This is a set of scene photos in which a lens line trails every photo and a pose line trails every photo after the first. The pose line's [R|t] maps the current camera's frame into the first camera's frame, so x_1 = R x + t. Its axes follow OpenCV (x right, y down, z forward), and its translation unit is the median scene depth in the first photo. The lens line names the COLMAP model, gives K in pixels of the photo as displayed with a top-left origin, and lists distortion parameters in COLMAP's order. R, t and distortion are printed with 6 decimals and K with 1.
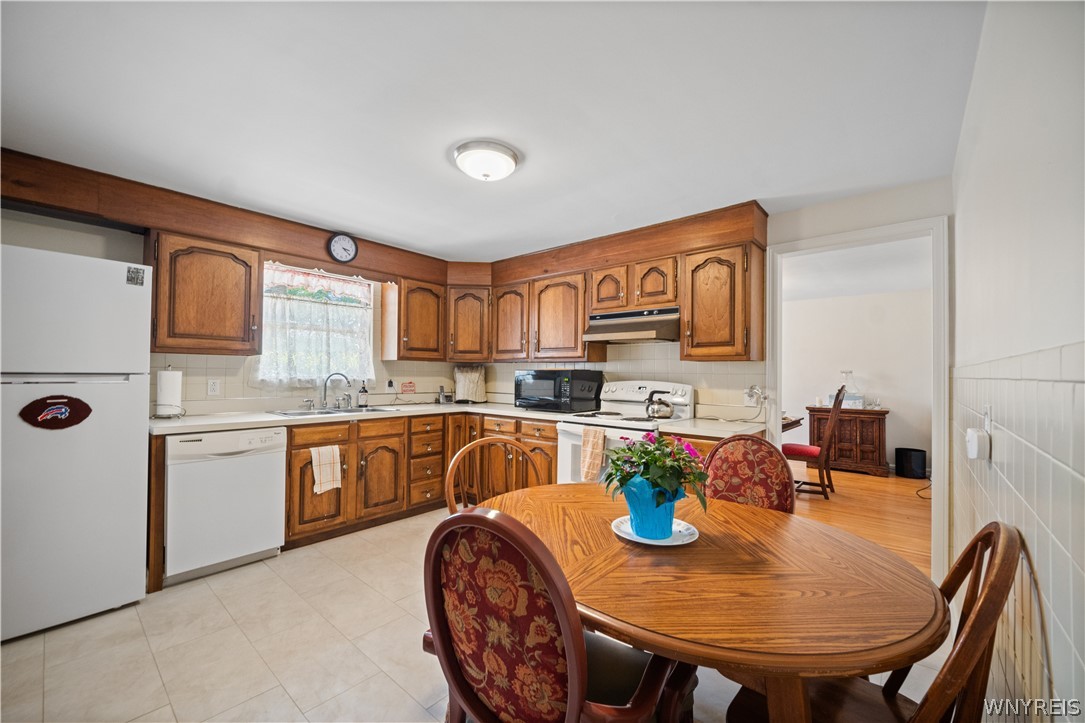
lens RADIAL K [[432.9, 0, 542.5], [0, 432.9, 361.5], [0, 0, 1]] dist [0.000928, 0.000104]
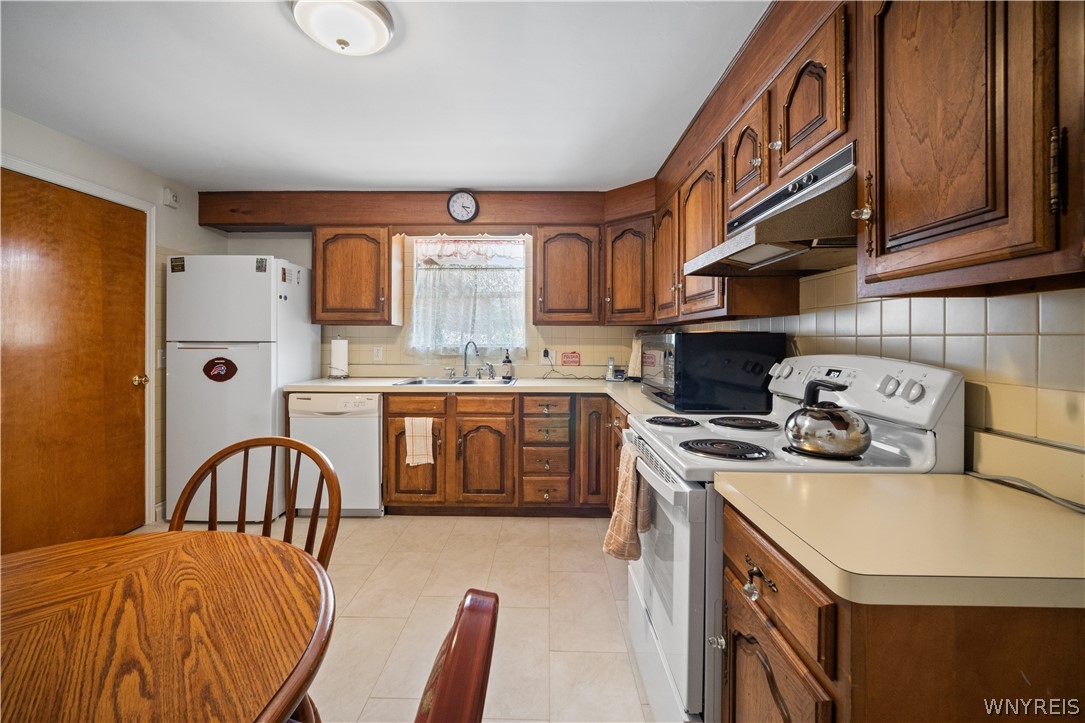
lens RADIAL K [[449.8, 0, 538.0], [0, 449.8, 336.9], [0, 0, 1]] dist [0.009286, -0.000031]
pose [[0.635414, -0.013185, -0.772059, 0.389519], [0.024478, 0.999696, 0.003073, 0.019134], [0.771784, -0.020851, 0.635543, 0.513423]]
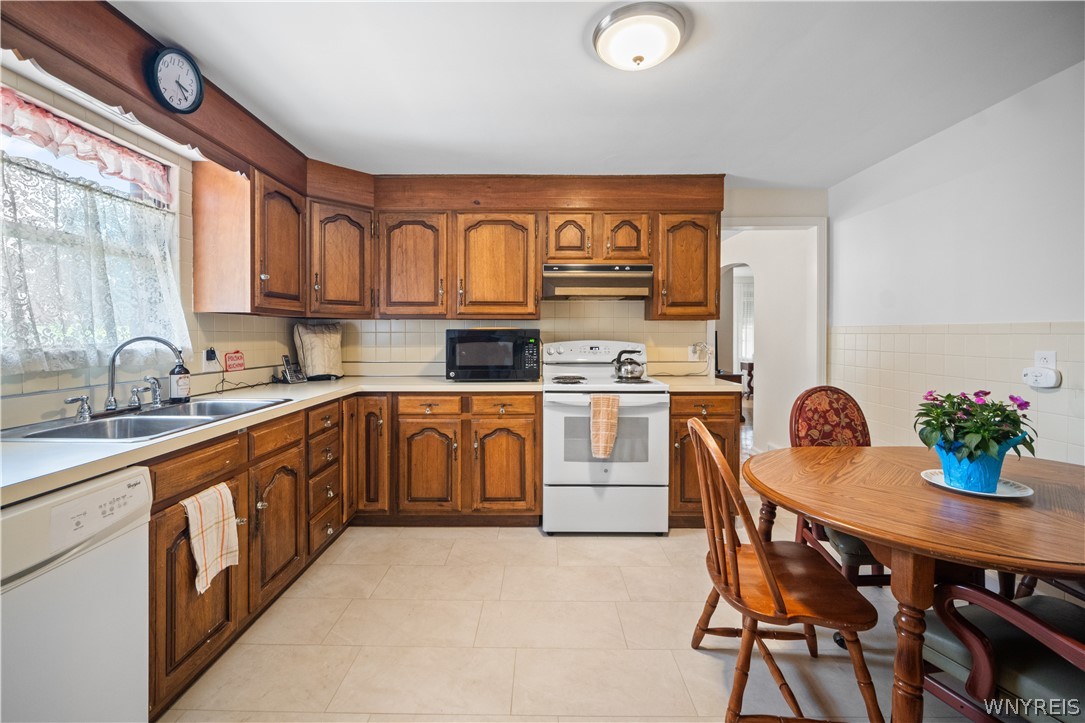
lens RADIAL K [[446.0, 0, 541.1], [0, 446.0, 331.5], [0, 0, 1]] dist [-0.000013, 0.000151]
pose [[0.758756, -0.007258, 0.651334, -0.485560], [-0.009783, 0.999698, 0.022536, 0.004966], [-0.651301, -0.023471, 0.758456, 0.348579]]
